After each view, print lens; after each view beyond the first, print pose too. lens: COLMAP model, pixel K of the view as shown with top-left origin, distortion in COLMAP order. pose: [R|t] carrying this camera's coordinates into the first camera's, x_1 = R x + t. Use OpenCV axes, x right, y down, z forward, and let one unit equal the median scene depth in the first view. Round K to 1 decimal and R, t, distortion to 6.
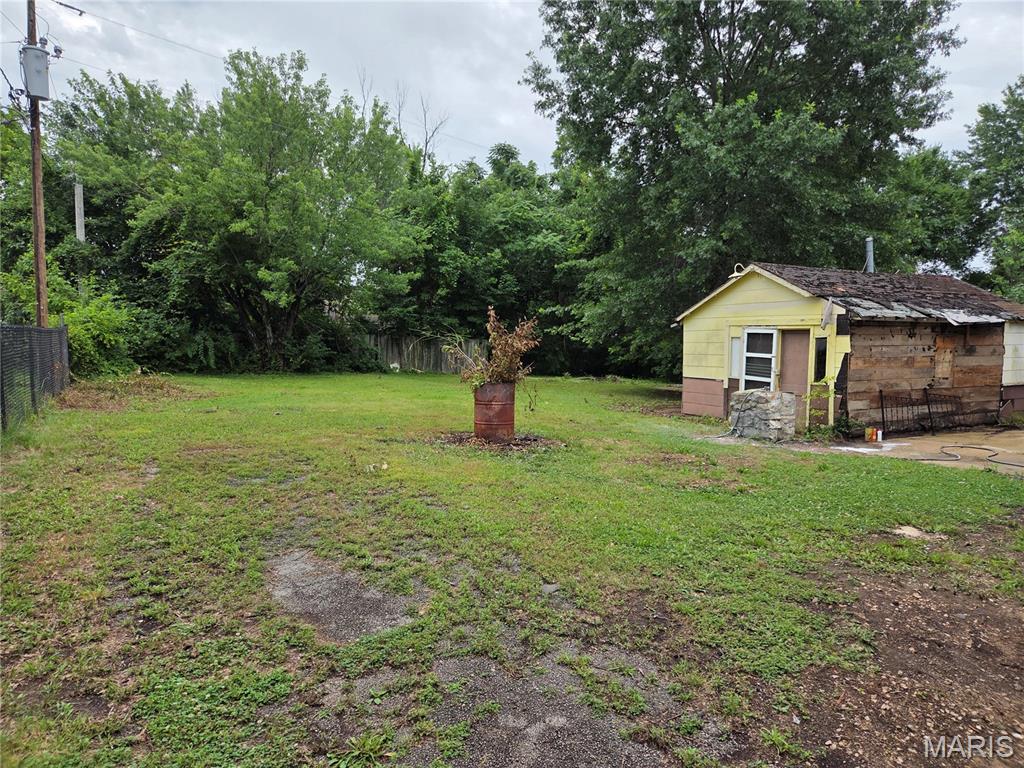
lens RADIAL K [[694.2, 0, 512.0], [0, 694.2, 380.7], [0, 0, 1]] dist [0.012581, -0.005057]
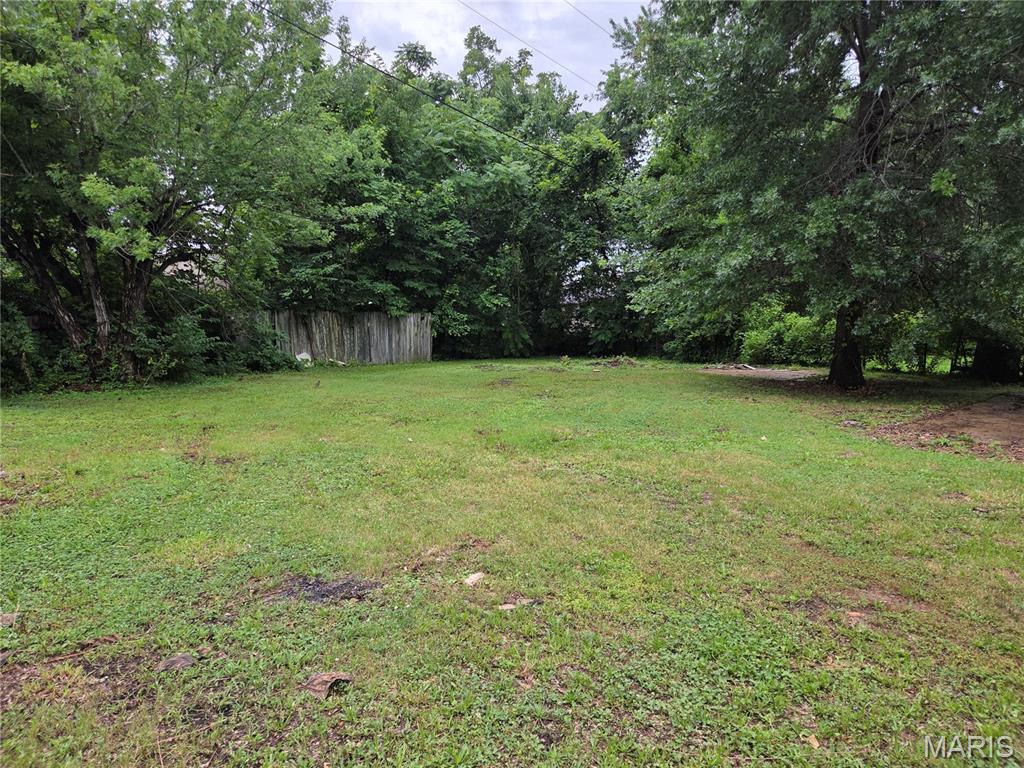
lens RADIAL K [[694.2, 0, 512.5], [0, 694.2, 389.8], [0, 0, 1]] dist [0.012581, -0.005057]
pose [[0.970468, -0.057221, 0.234345, -0.166769], [0.043592, 0.997065, 0.062934, -0.029456], [-0.237258, -0.050860, 0.970114, 0.388852]]
